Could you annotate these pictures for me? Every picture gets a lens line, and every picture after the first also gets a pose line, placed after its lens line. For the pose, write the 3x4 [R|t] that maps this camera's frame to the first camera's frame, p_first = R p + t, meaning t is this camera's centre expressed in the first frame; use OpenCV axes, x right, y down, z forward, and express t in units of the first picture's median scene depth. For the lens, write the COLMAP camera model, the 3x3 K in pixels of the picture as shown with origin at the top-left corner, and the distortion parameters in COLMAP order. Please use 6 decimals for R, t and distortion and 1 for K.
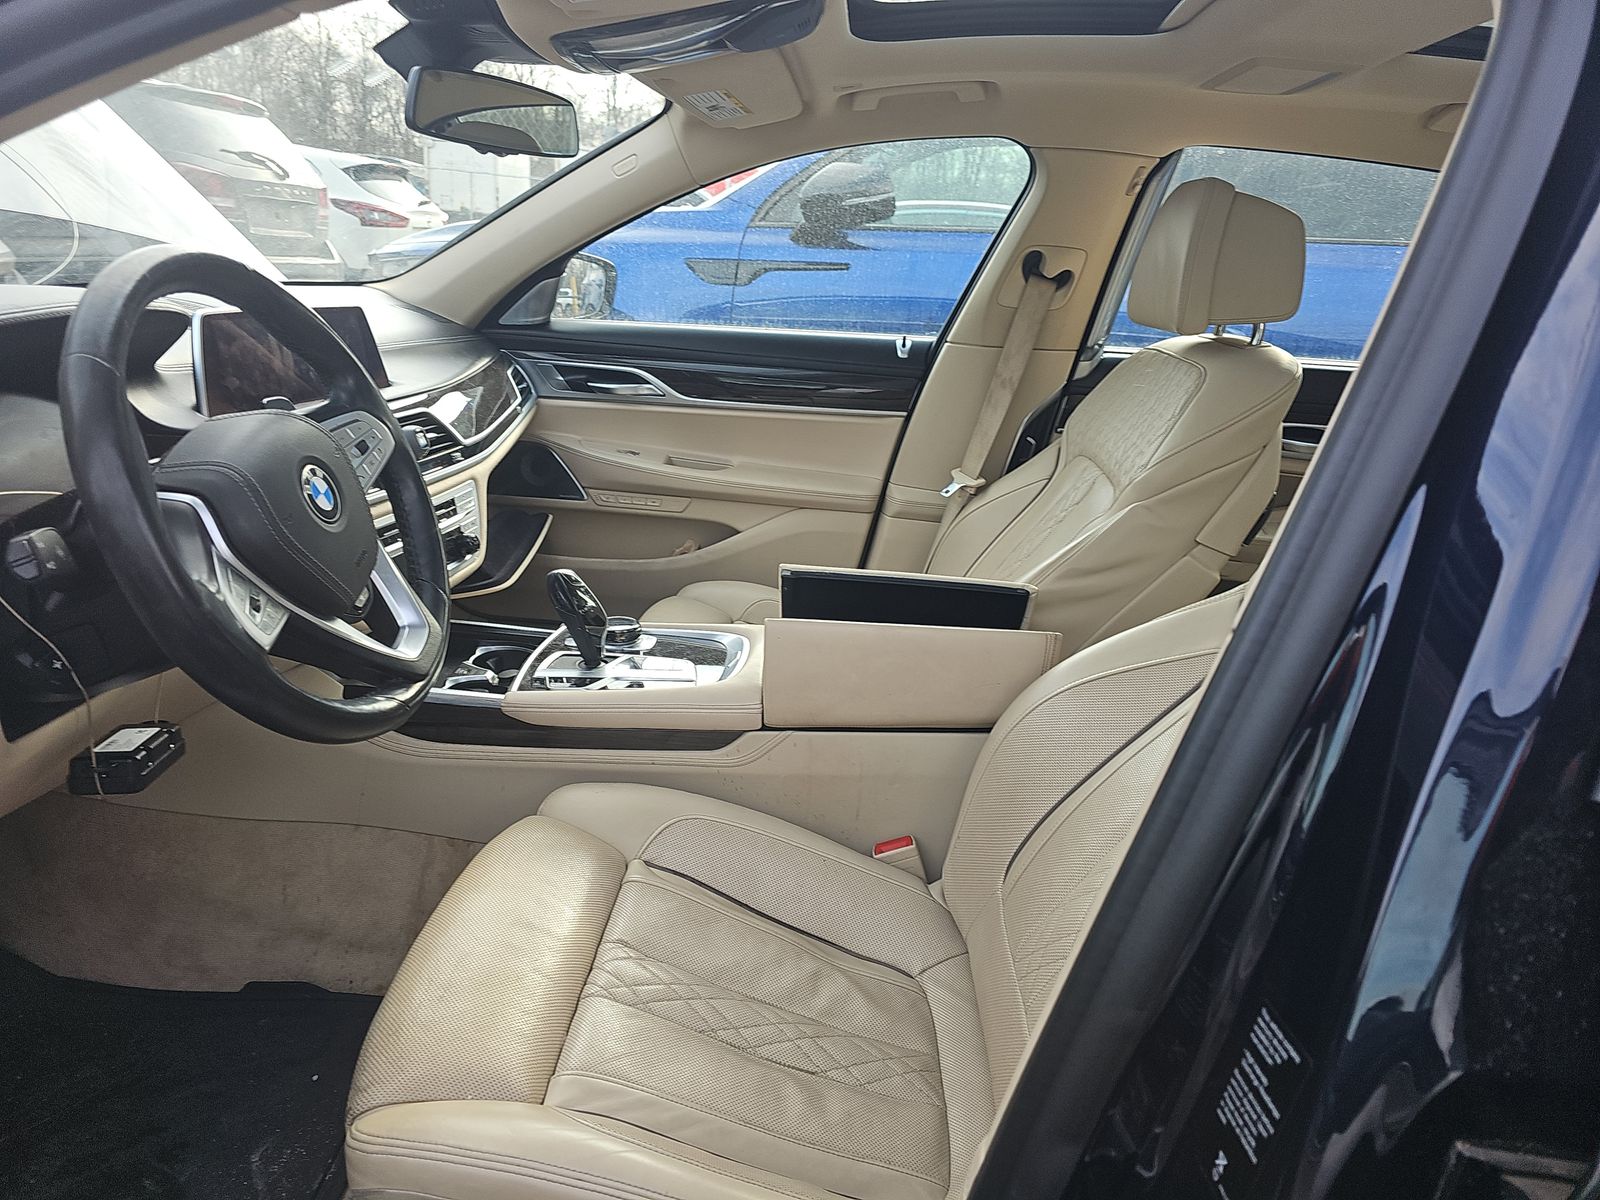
lens RADIAL K [[1063.4, 0, 791.5], [0, 1063.4, 608.2], [0, 0, 1]] dist [0.037377, -0.039003]
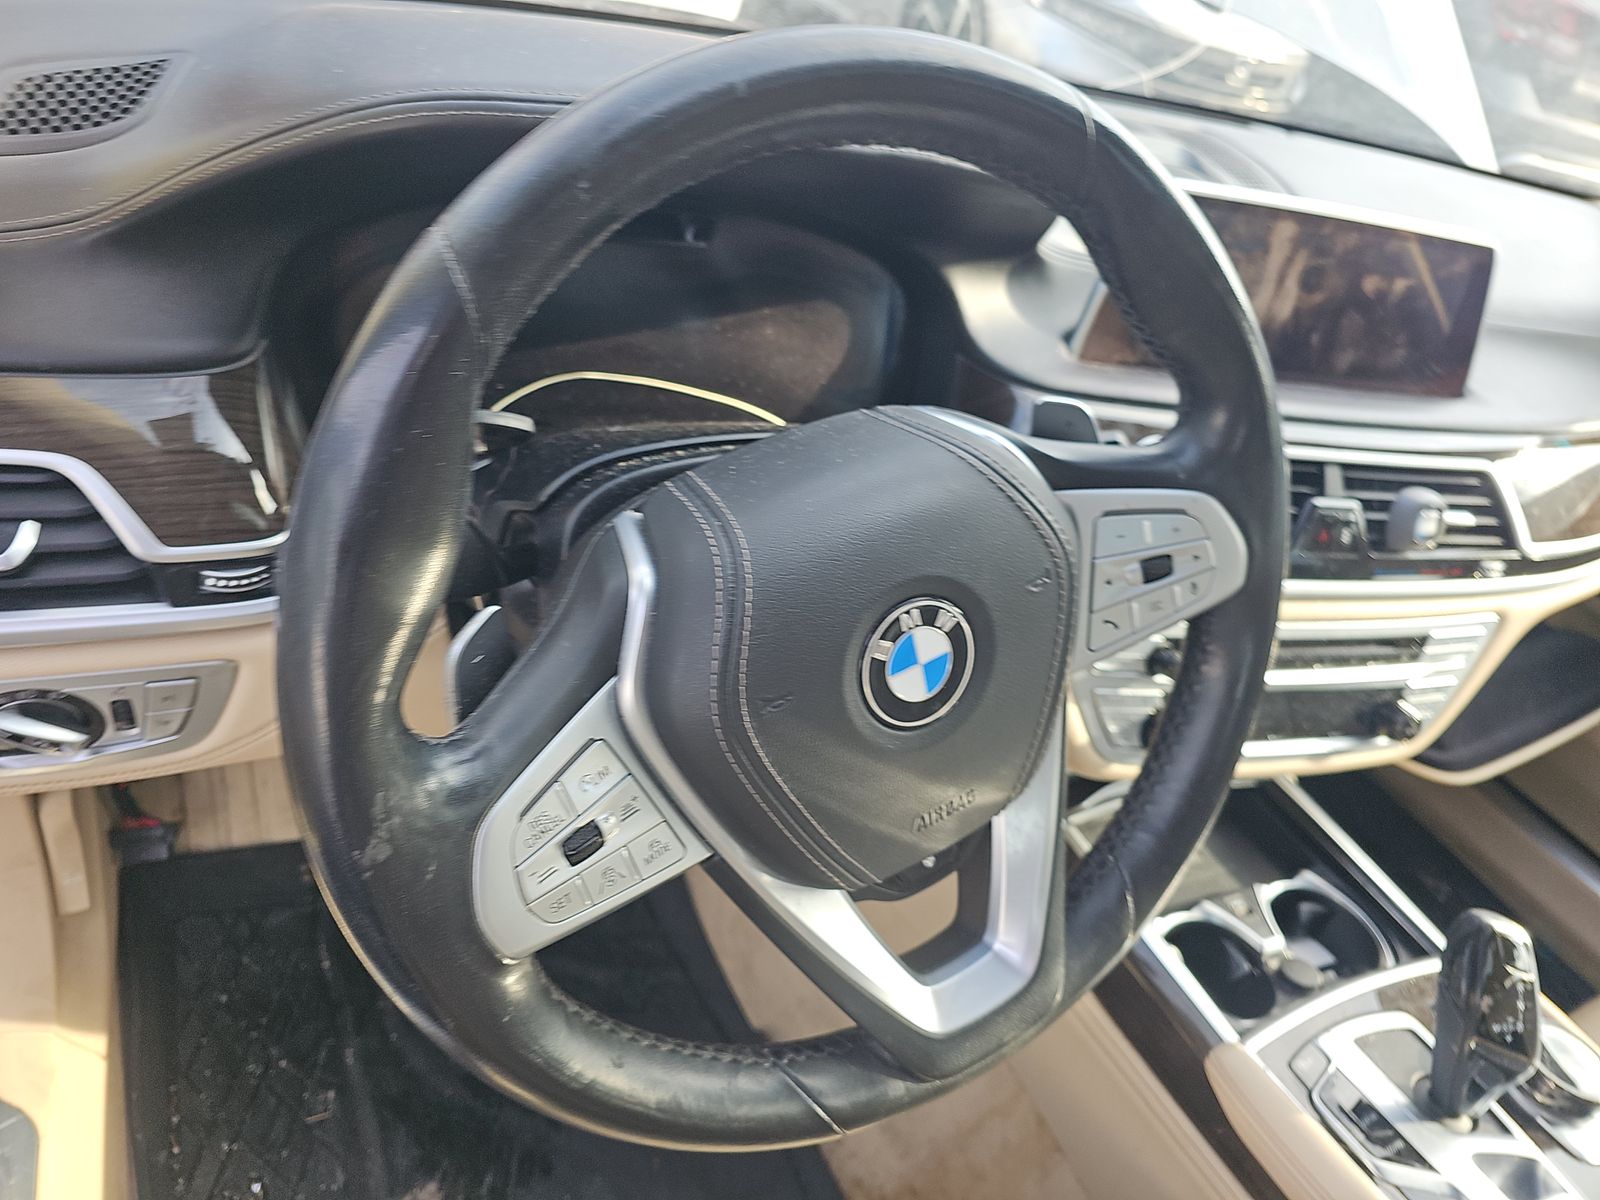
lens RADIAL K [[1078.4, 0, 791.0], [0, 1078.4, 583.3], [0, 0, 1]] dist [0.010878, -0.015456]
pose [[0.479923, 0.528033, -0.700610, -0.078250], [-0.446658, 0.834403, 0.322905, -0.116034], [0.755096, 0.157963, 0.636300, 0.306992]]
